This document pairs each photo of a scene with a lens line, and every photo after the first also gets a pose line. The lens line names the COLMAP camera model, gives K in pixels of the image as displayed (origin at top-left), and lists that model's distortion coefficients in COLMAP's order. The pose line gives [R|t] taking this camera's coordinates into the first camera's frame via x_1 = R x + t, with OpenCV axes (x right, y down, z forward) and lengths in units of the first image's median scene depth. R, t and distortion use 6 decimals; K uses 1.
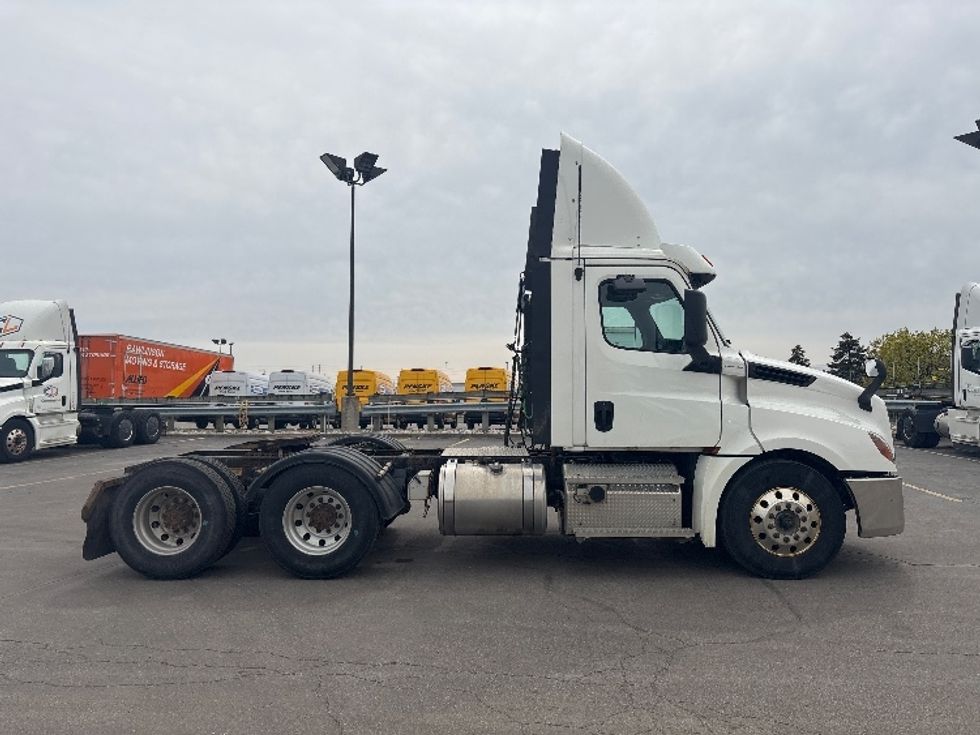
lens RADIAL K [[747.6, 0, 480.0], [0, 747.6, 367.2], [0, 0, 1]] dist [0.060244, -0.003910]
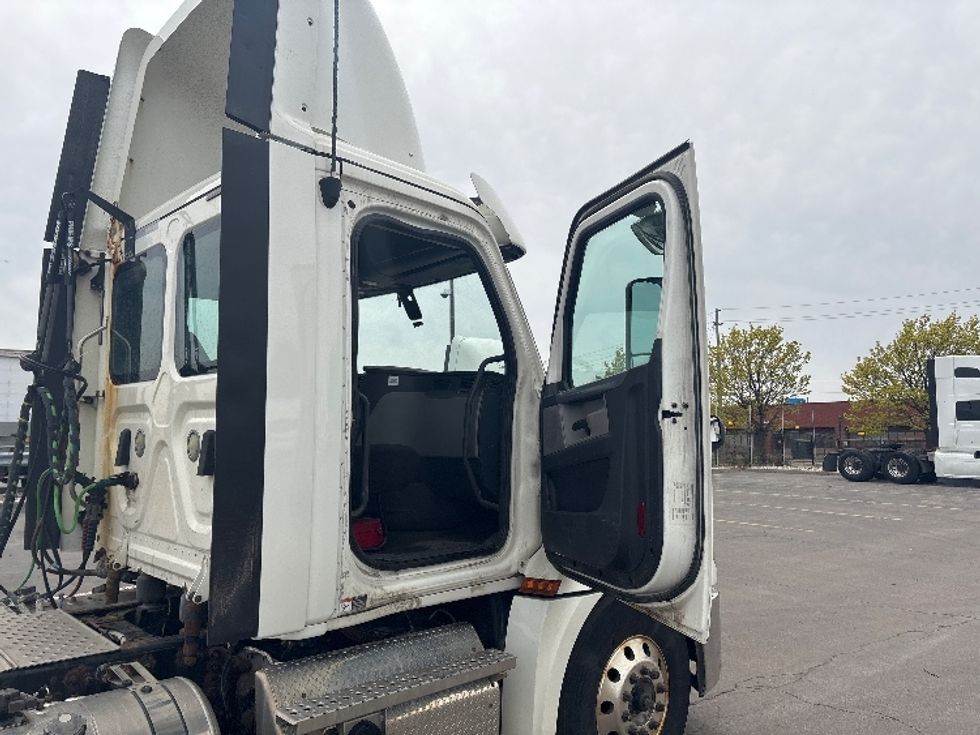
lens RADIAL K [[744.5, 0, 490.0], [0, 744.5, 367.5], [0, 0, 1]] dist [0.027936, -0.003661]
pose [[0.706921, 0.068000, 0.704017, -0.086727], [-0.028868, 0.997312, -0.067341, -0.004199], [-0.706704, 0.027282, 0.706984, 0.649489]]
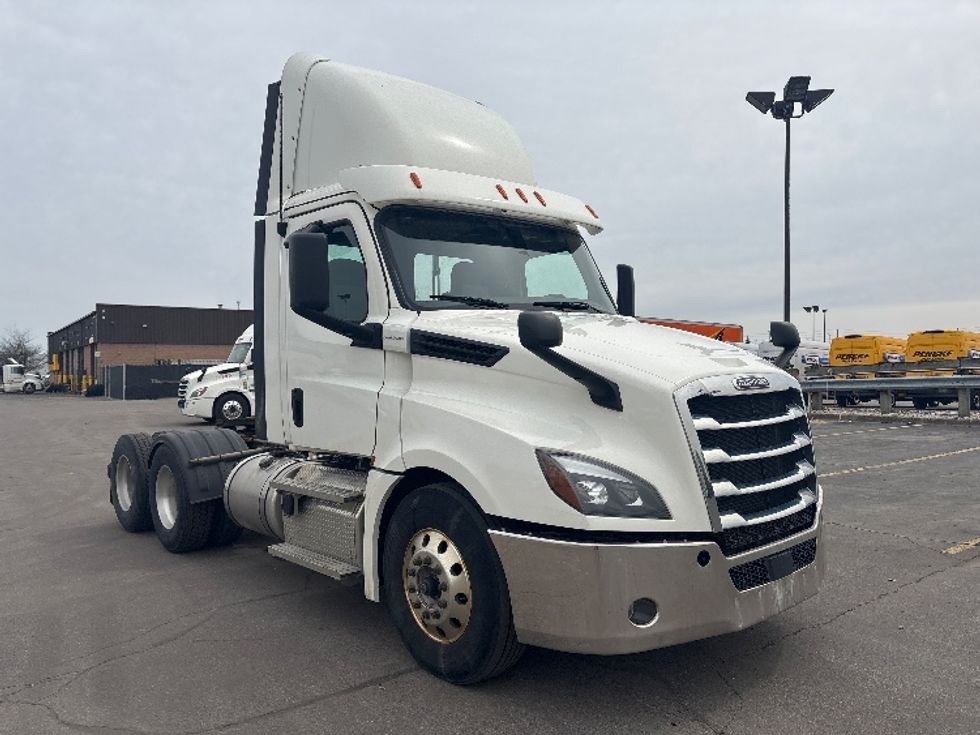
lens RADIAL K [[744.5, 0, 490.0], [0, 744.5, 367.5], [0, 0, 1]] dist [0.027936, -0.003661]
pose [[0.654538, -0.011214, -0.755946, 0.869500], [0.042642, 0.998846, 0.022105, 0.014519], [0.754826, -0.046704, 0.654260, 0.624308]]
